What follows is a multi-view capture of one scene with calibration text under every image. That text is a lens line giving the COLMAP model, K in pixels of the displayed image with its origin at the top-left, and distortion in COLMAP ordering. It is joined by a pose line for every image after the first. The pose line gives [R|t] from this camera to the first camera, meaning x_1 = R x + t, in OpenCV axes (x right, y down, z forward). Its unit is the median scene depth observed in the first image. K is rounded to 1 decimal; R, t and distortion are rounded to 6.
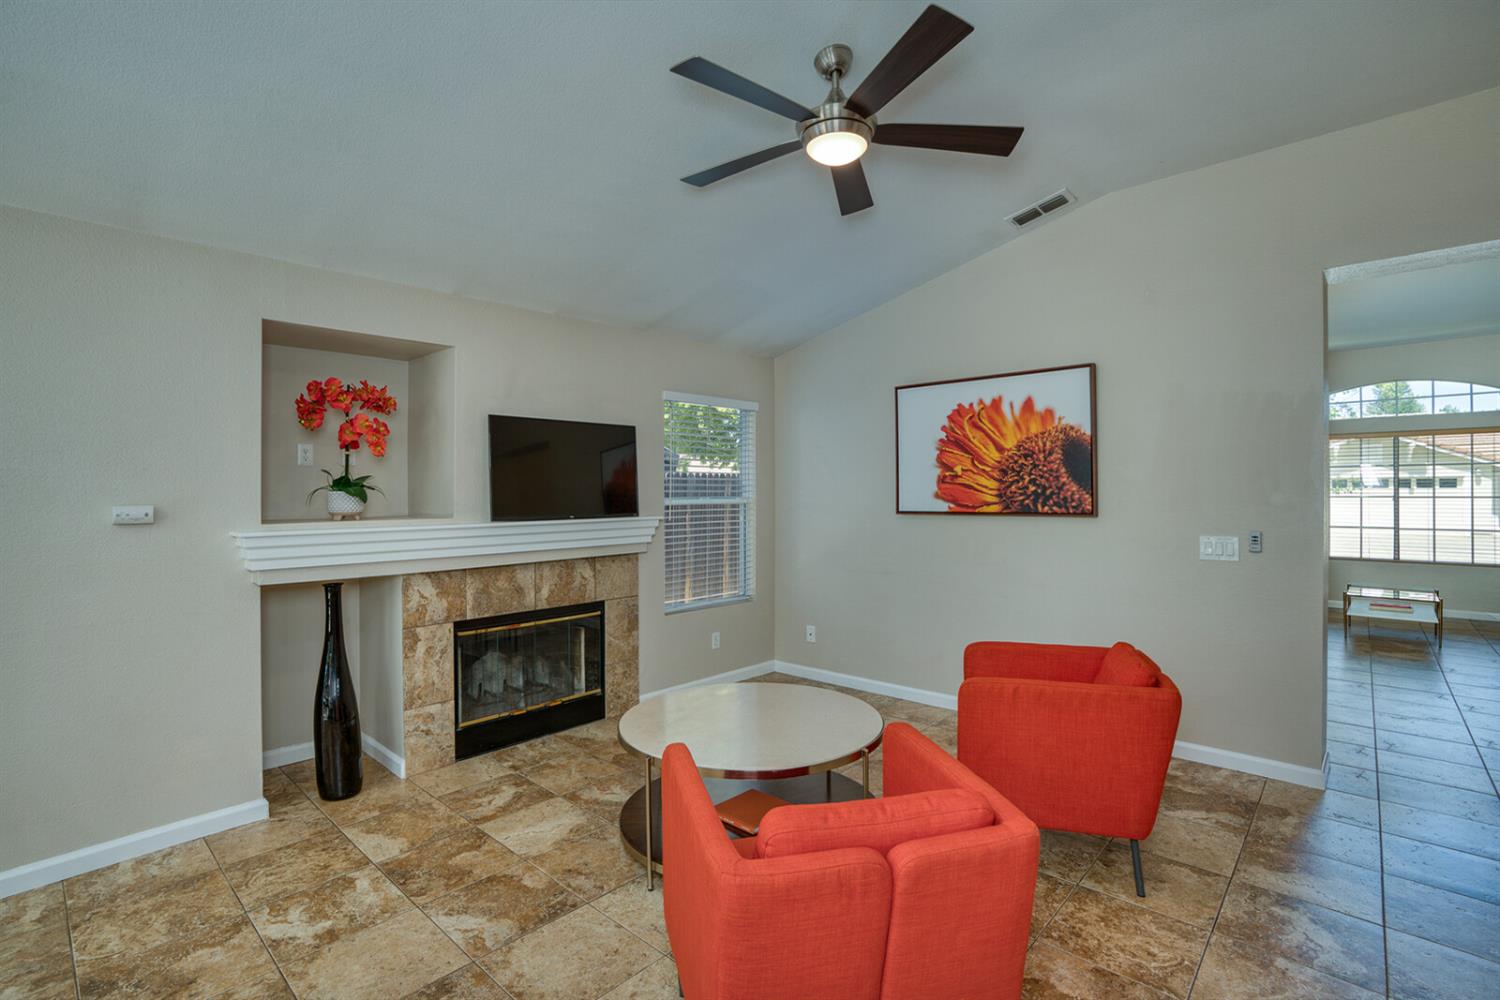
lens RADIAL K [[711.8, 0, 752.3], [0, 711.8, 491.9], [0, 0, 1]] dist [-0.037326, 0.018075]
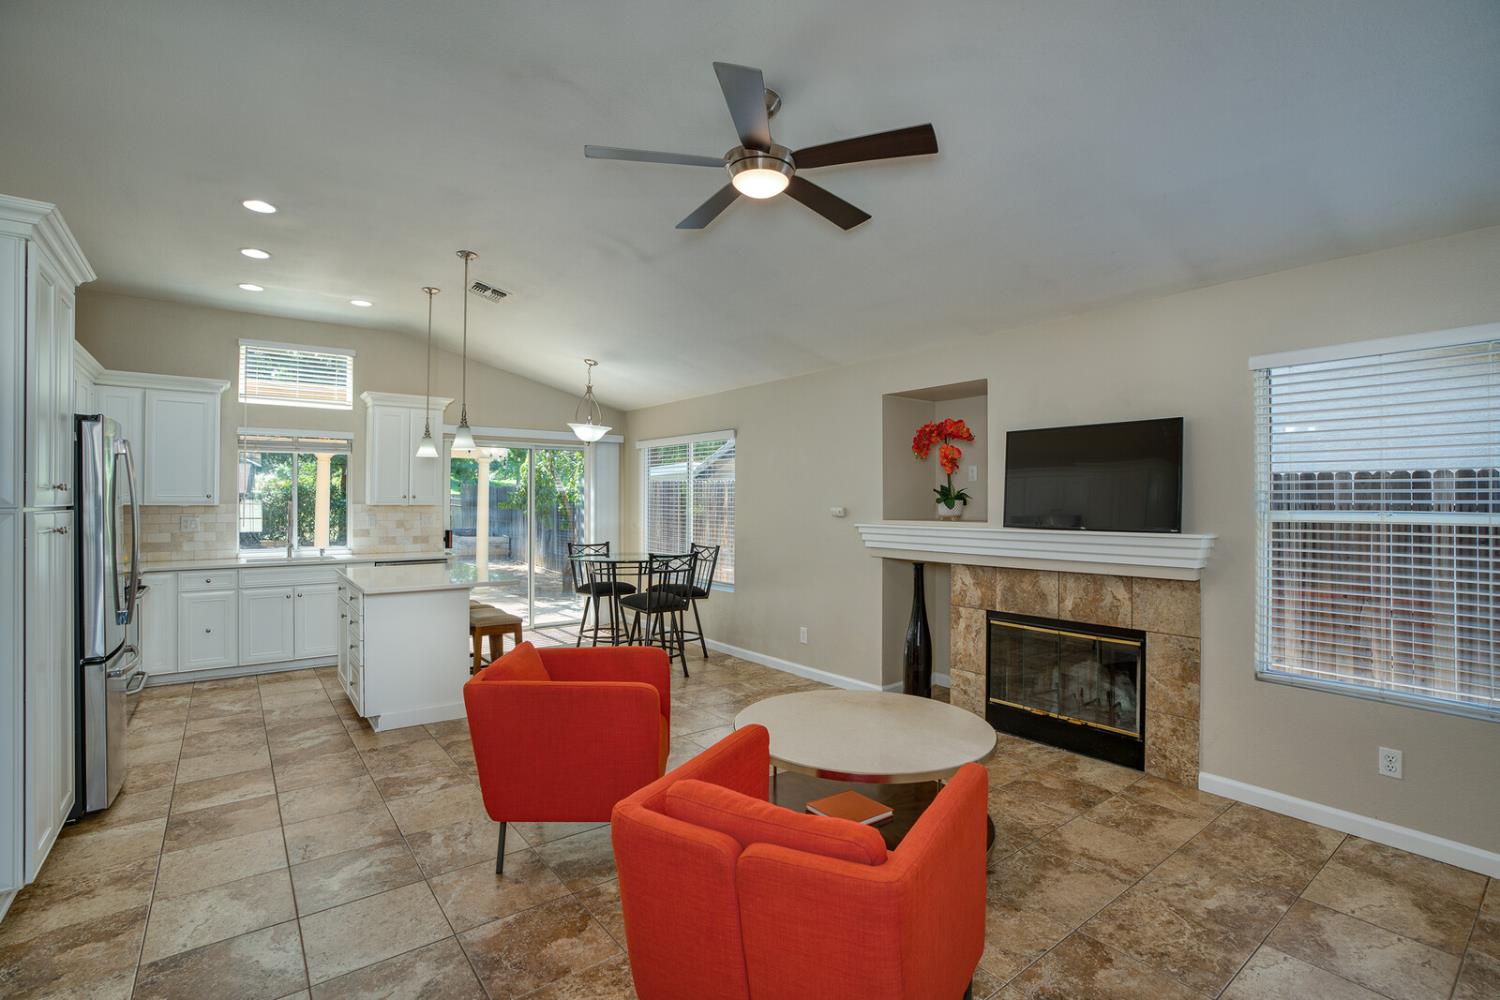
lens RADIAL K [[711.8, 0, 749.4], [0, 711.8, 512.3], [0, 0, 1]] dist [-0.037326, 0.018075]
pose [[-0.190340, 0.018994, -0.981534, 0.782036], [-0.000939, 0.999809, 0.019530, -0.002927], [0.981718, 0.004639, -0.190286, 0.793084]]
